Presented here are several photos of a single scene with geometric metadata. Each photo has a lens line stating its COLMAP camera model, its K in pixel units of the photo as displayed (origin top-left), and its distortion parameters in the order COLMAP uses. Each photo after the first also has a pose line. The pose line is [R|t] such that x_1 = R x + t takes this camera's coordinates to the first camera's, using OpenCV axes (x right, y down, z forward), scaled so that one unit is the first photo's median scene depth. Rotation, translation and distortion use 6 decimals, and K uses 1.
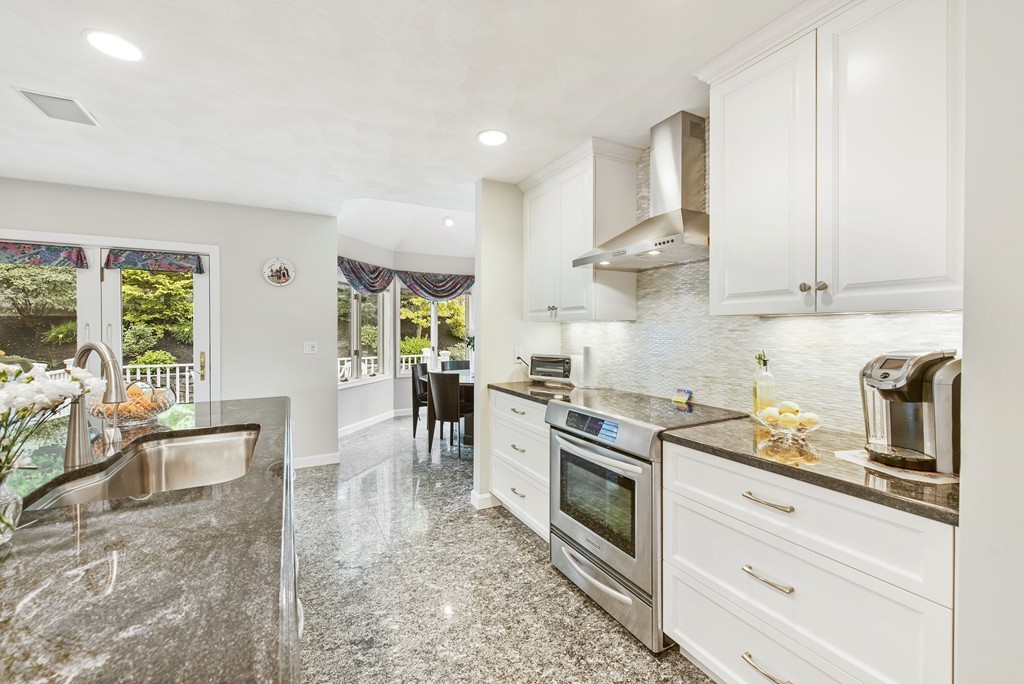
lens RADIAL K [[418.0, 0, 505.1], [0, 418.0, 332.1], [0, 0, 1]] dist [0.011684, -0.001274]
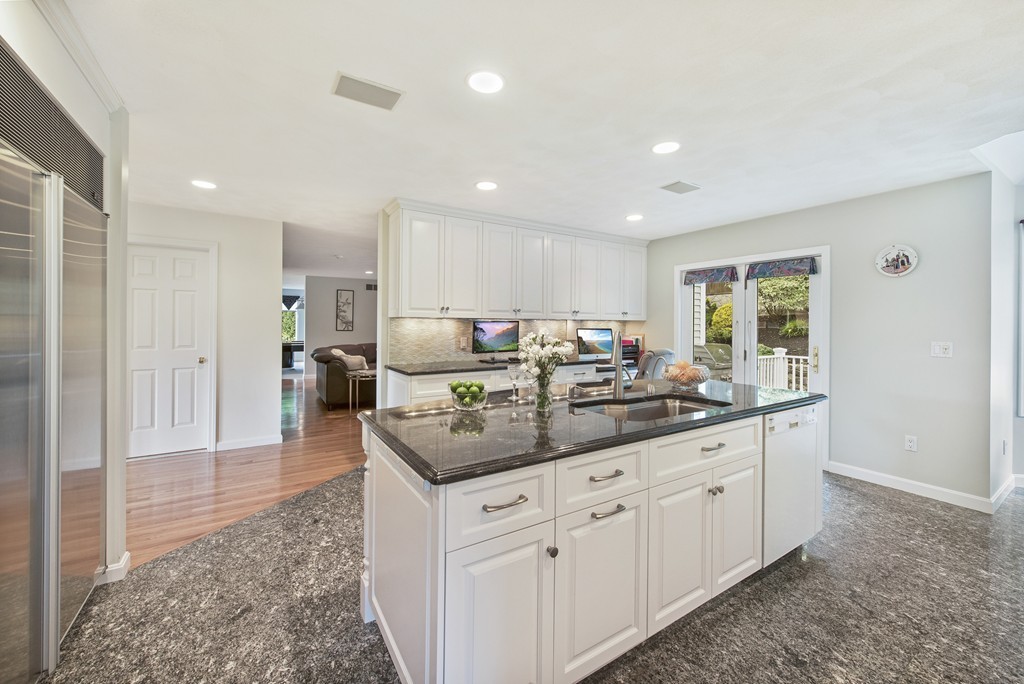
lens RADIAL K [[418.0, 0, 516.7], [0, 418.0, 322.7], [0, 0, 1]] dist [0.011684, -0.001274]
pose [[0.089998, -0.001252, -0.995941, 0.277643], [-0.012889, 0.999914, -0.002422, -0.001906], [0.995859, 0.013054, 0.089974, 0.141971]]
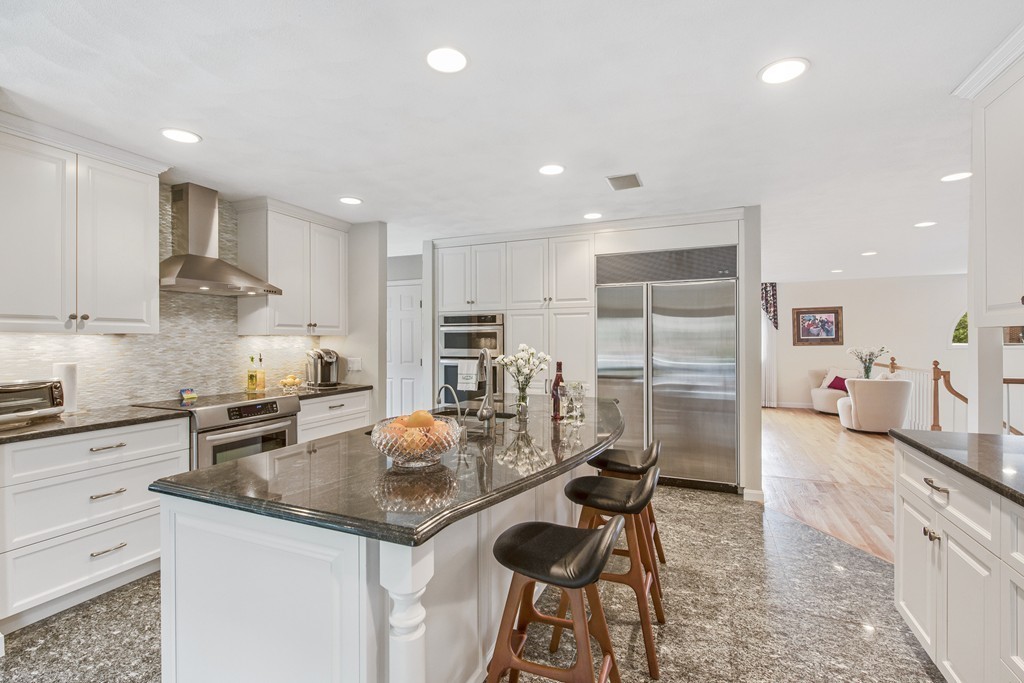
lens RADIAL K [[458.4, 0, 514.3], [0, 458.4, 339.7], [0, 0, 1]] dist [0.000862, 0.000071]
pose [[-0.633765, 0.001470, 0.773524, -0.850740], [0.008337, 0.999953, 0.004931, -0.009645], [-0.773481, 0.009574, -0.633747, 0.718681]]
